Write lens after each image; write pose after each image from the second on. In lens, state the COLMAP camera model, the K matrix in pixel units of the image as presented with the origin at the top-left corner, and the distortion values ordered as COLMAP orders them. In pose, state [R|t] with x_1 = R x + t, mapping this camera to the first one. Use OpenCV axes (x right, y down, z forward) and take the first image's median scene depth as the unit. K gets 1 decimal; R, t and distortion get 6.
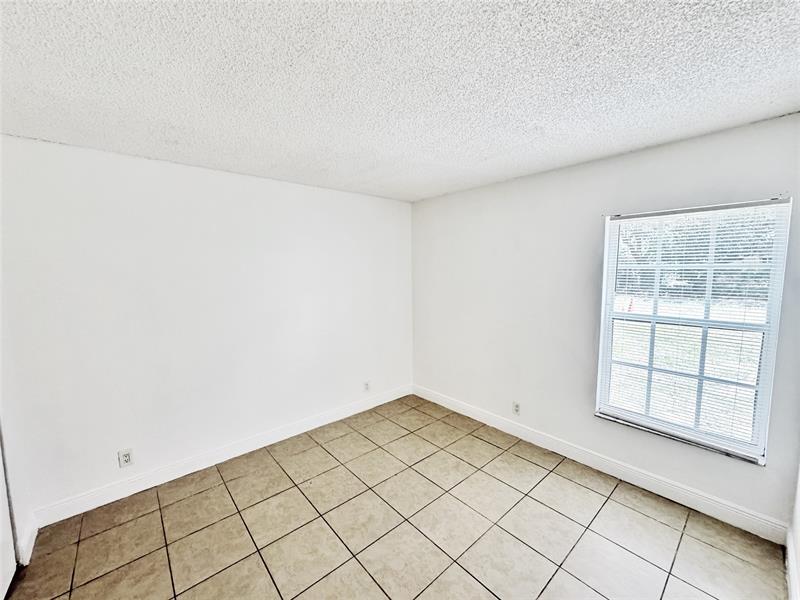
lens RADIAL K [[320.0, 0, 400.0], [0, 320.0, 300.0], [0, 0, 1]] dist [-0.001575, -0.000017]
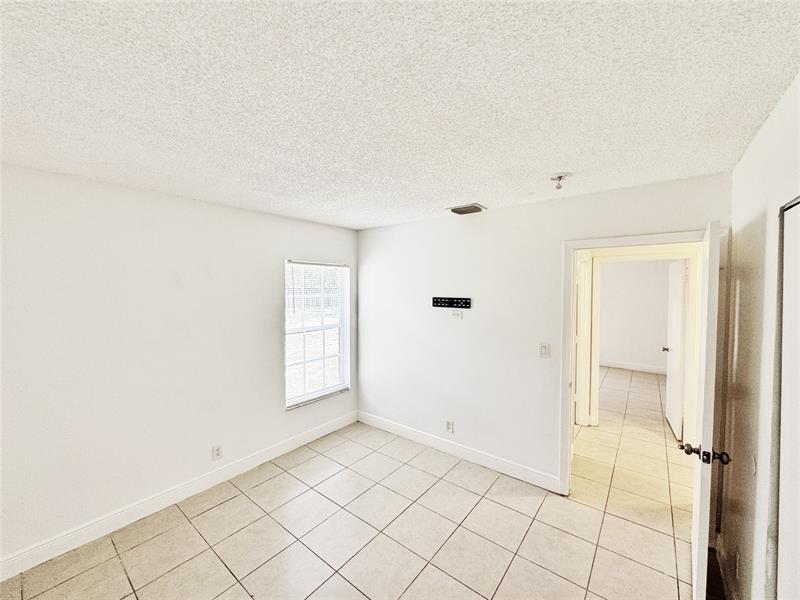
lens RADIAL K [[320.0, 0, 400.0], [0, 320.0, 300.0], [0, 0, 1]] dist [-0.001575, -0.000017]
pose [[-0.177841, -0.025017, 0.983741, -0.777499], [0.099626, 0.994083, 0.043290, -0.100156], [-0.979003, 0.105705, -0.174297, 0.771972]]
